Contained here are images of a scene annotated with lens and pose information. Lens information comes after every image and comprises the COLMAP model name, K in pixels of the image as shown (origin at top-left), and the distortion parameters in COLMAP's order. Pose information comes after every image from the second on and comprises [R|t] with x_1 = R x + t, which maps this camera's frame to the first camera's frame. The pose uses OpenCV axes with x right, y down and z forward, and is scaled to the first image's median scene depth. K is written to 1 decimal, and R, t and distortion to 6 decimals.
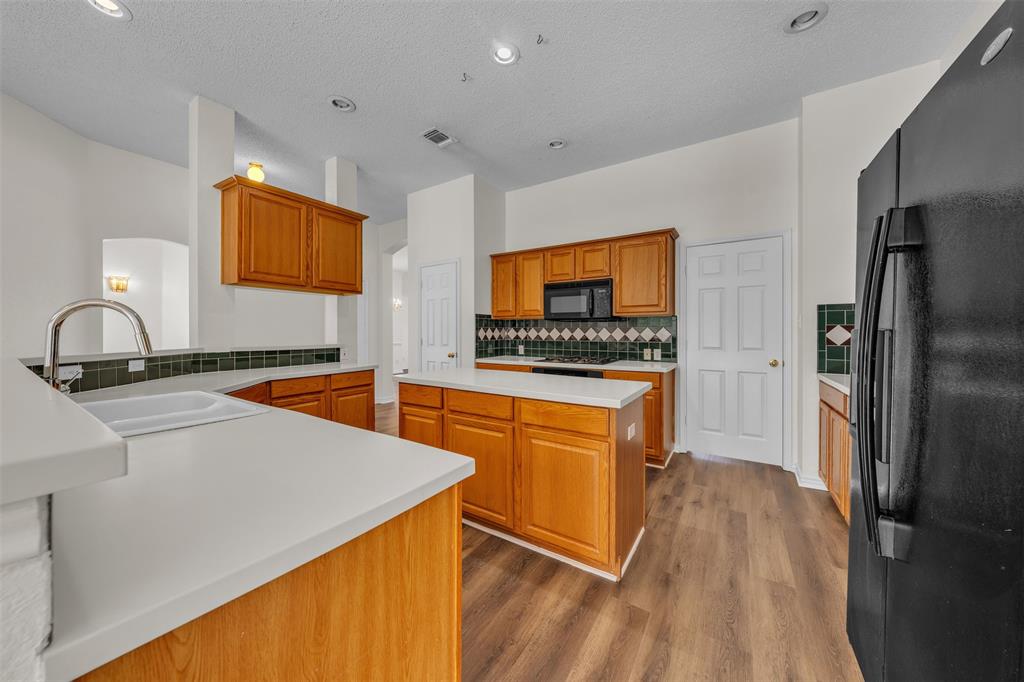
lens RADIAL K [[354.6, 0, 510.5], [0, 354.6, 338.3], [0, 0, 1]] dist [-0.000855, -0.000150]
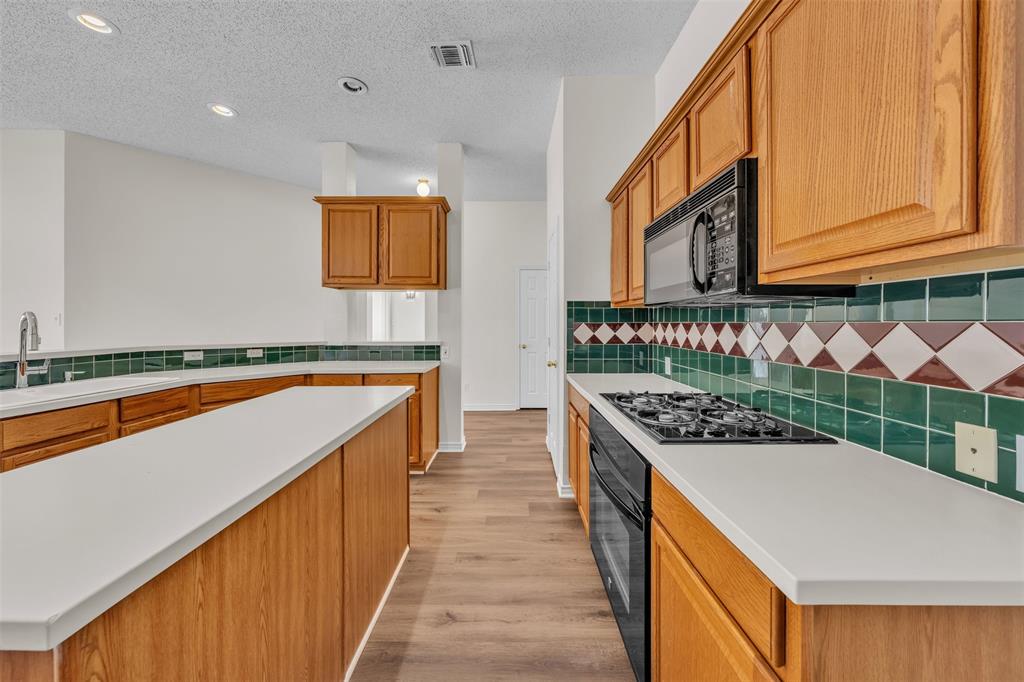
lens RADIAL K [[354.6, 0, 510.5], [0, 354.6, 338.3], [0, 0, 1]] dist [-0.000855, -0.000150]
pose [[0.531694, 0.033615, -0.846269, 0.371310], [-0.014495, 0.999427, 0.030592, -0.021369], [0.846812, -0.003999, 0.531877, 0.585090]]
